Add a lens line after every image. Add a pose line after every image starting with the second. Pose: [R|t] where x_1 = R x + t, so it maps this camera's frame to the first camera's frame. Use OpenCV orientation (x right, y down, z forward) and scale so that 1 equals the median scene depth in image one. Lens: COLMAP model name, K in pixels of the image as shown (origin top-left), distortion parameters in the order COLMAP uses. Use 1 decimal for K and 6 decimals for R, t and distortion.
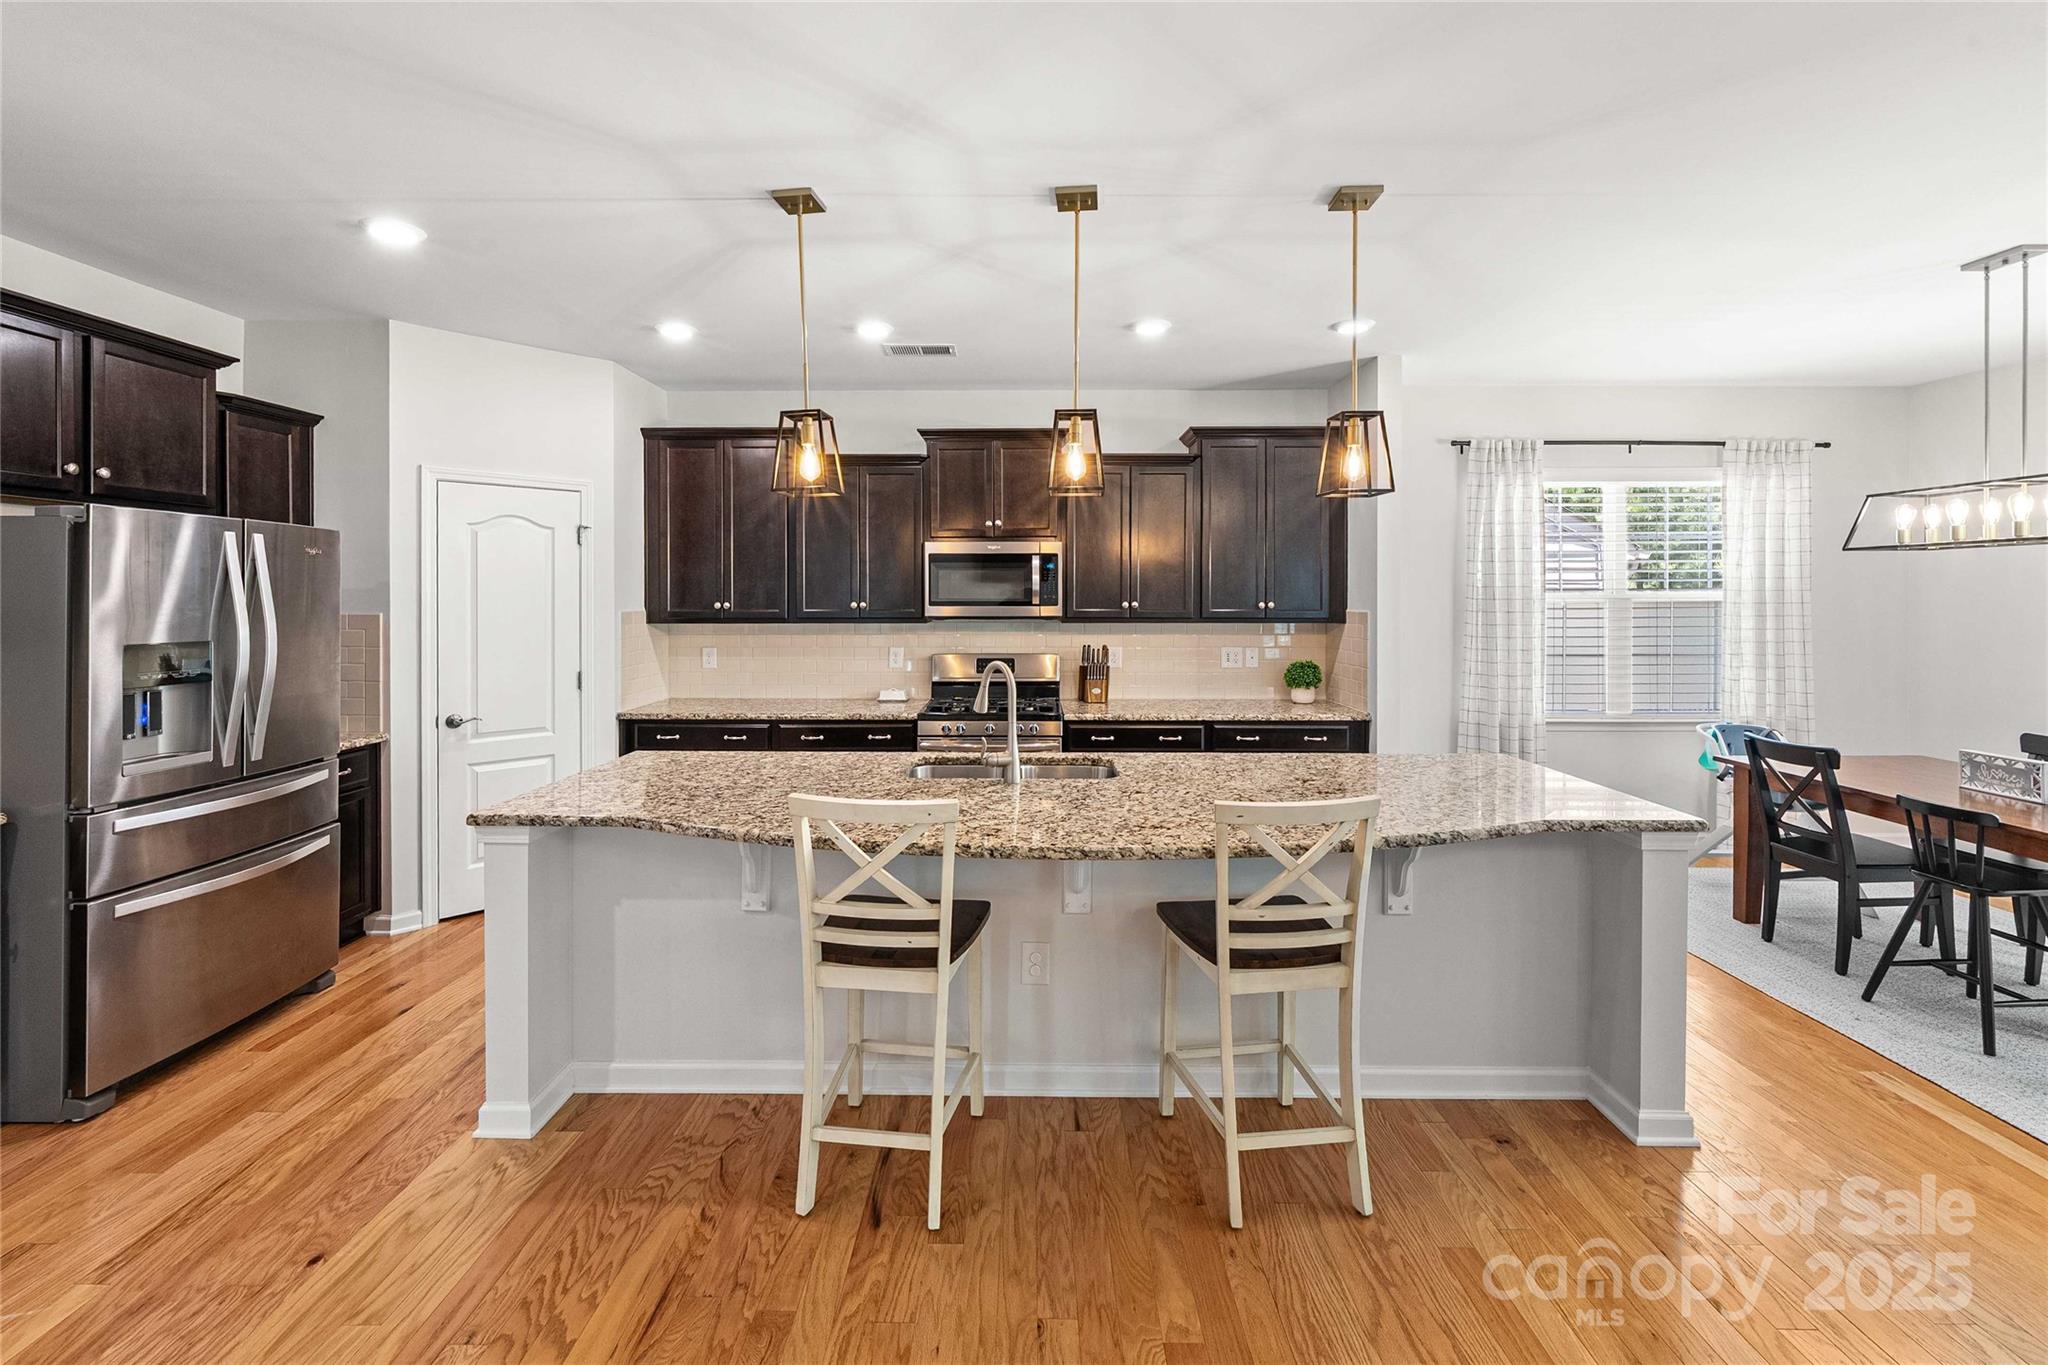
lens RADIAL K [[858.7, 0, 1021.8], [0, 858.7, 603.9], [0, 0, 1]] dist [-0.000002, -0.000013]
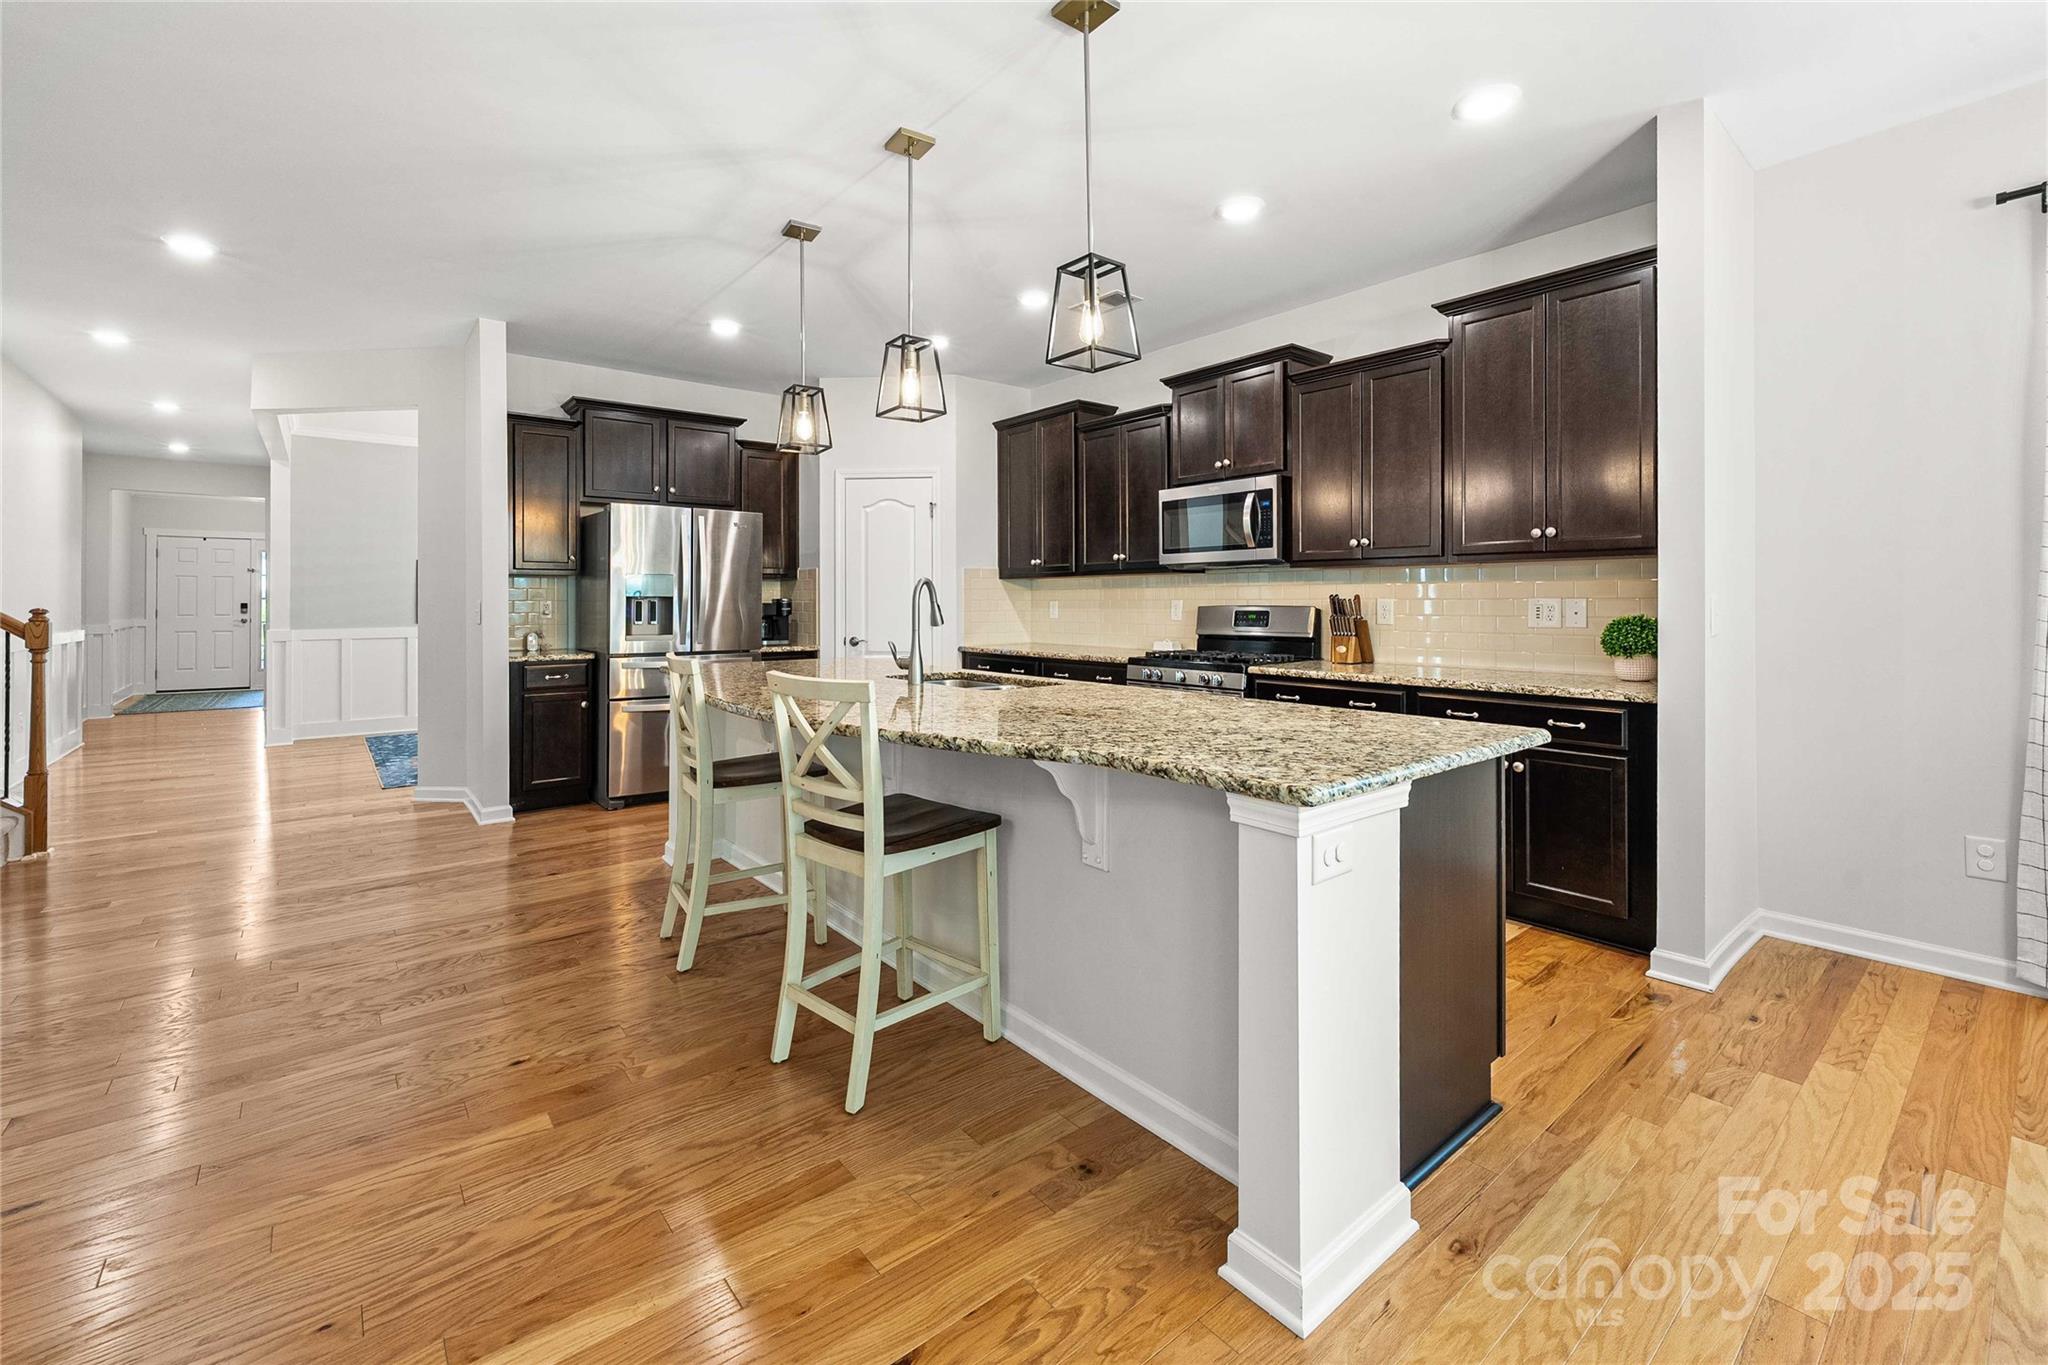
lens RADIAL K [[858.7, 0, 1021.8], [0, 858.7, 603.9], [0, 0, 1]] dist [-0.000002, -0.000013]
pose [[0.640900, 0.001060, -0.767624, 0.554144], [-0.003110, 0.999994, -0.001215, 0.062215], [0.767618, 0.003166, 0.640900, 0.232242]]
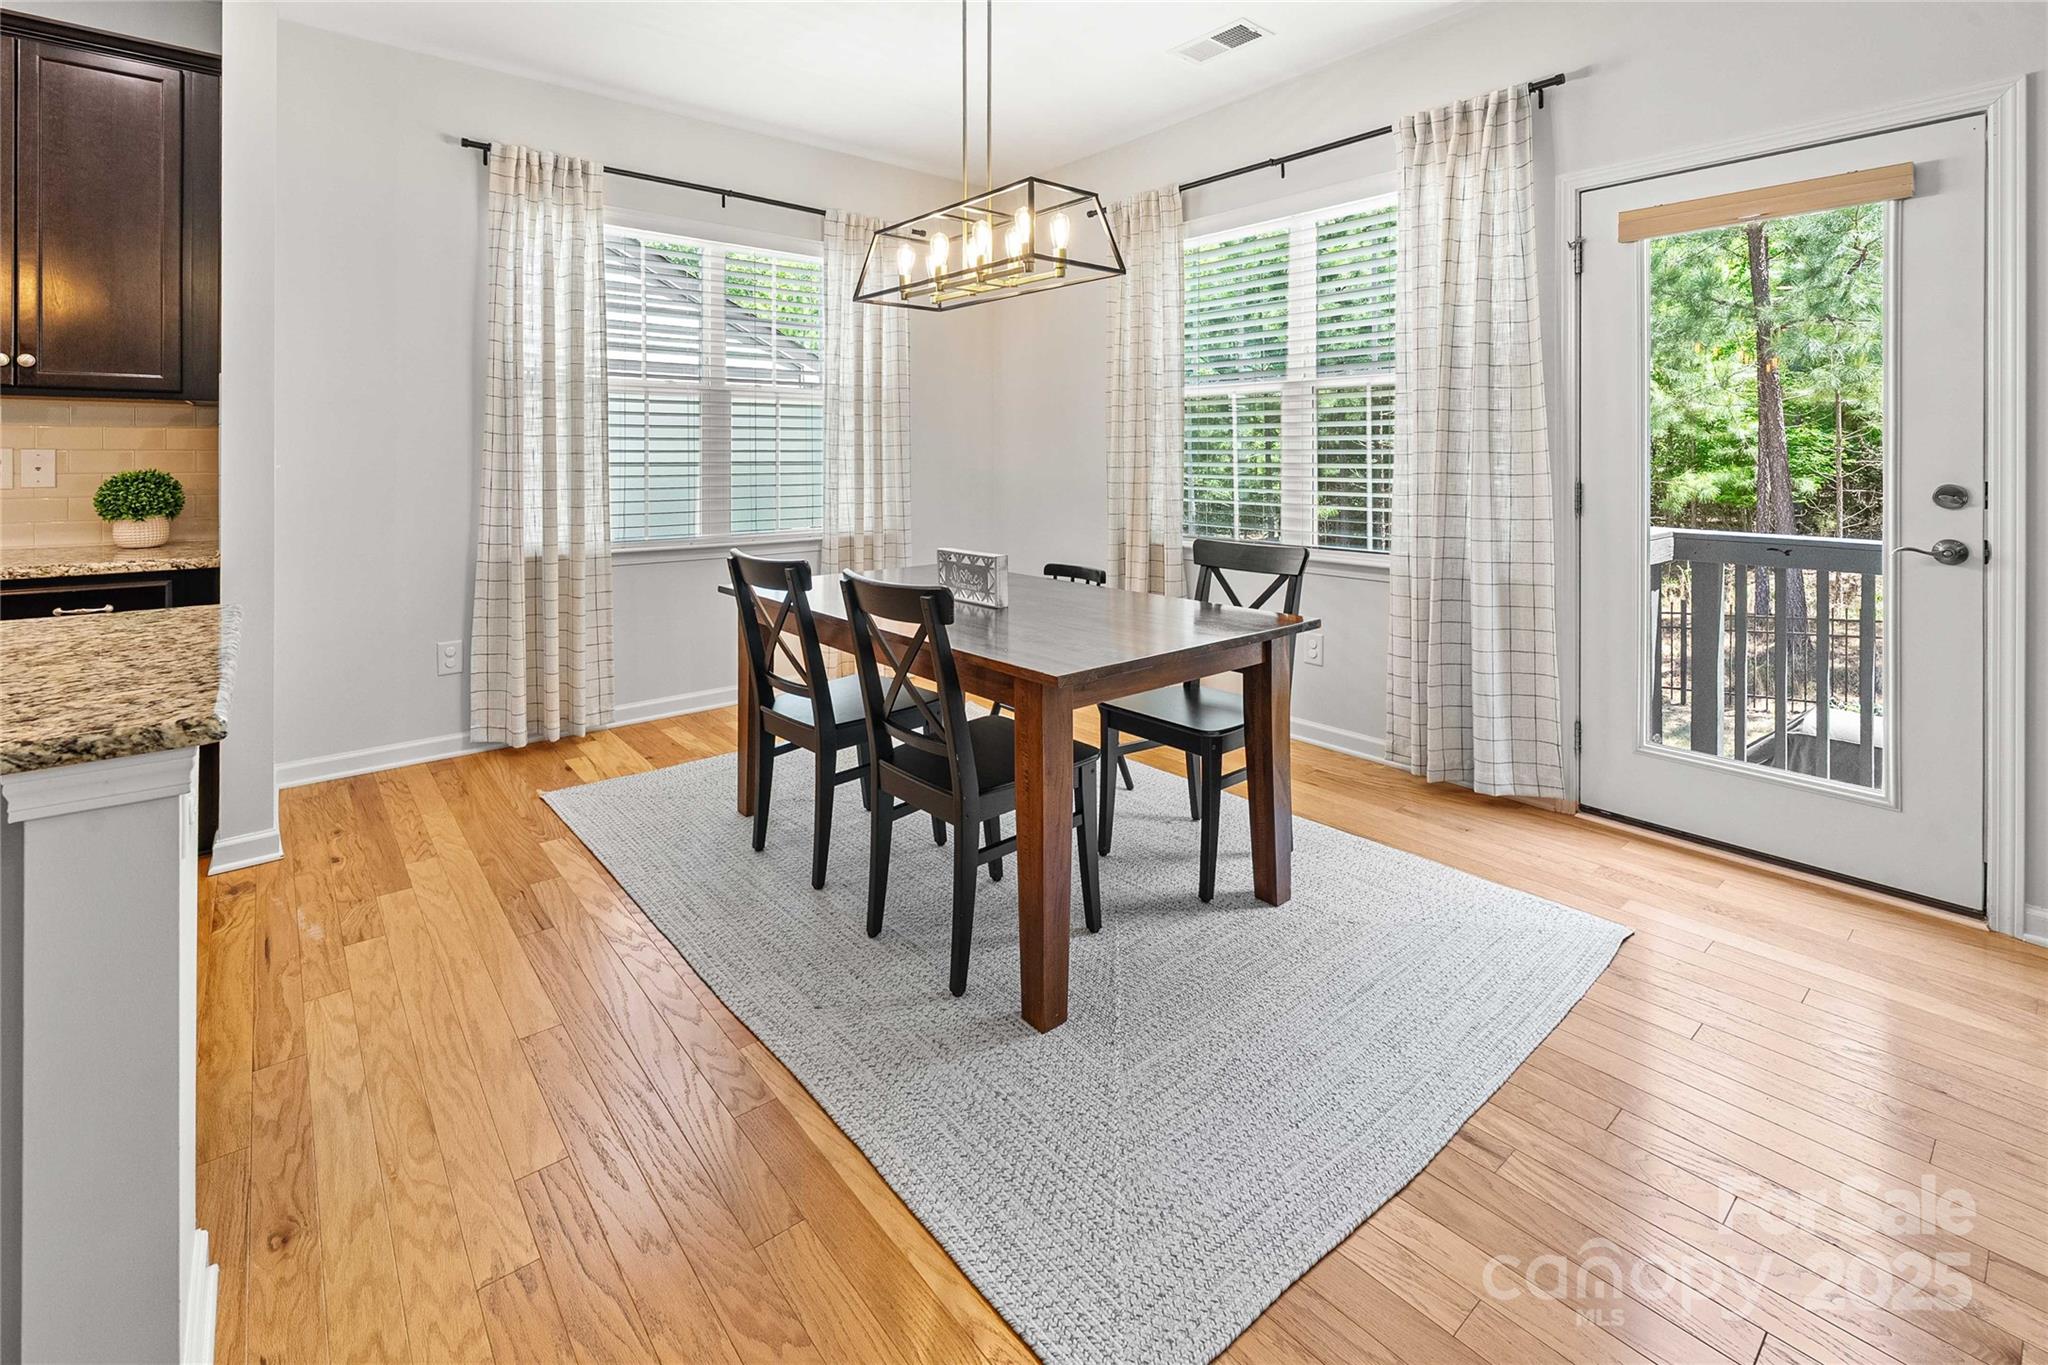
lens RADIAL K [[905.1, 0, 1000.6], [0, 905.1, 458.8], [0, 0, 1]] dist [-0.000975, -0.000322]
pose [[0.766966, 0.000468, 0.641687, 0.395338], [0.001997, 0.999993, -0.003116, 0.064419], [-0.641684, 0.003671, 0.766960, 0.208453]]
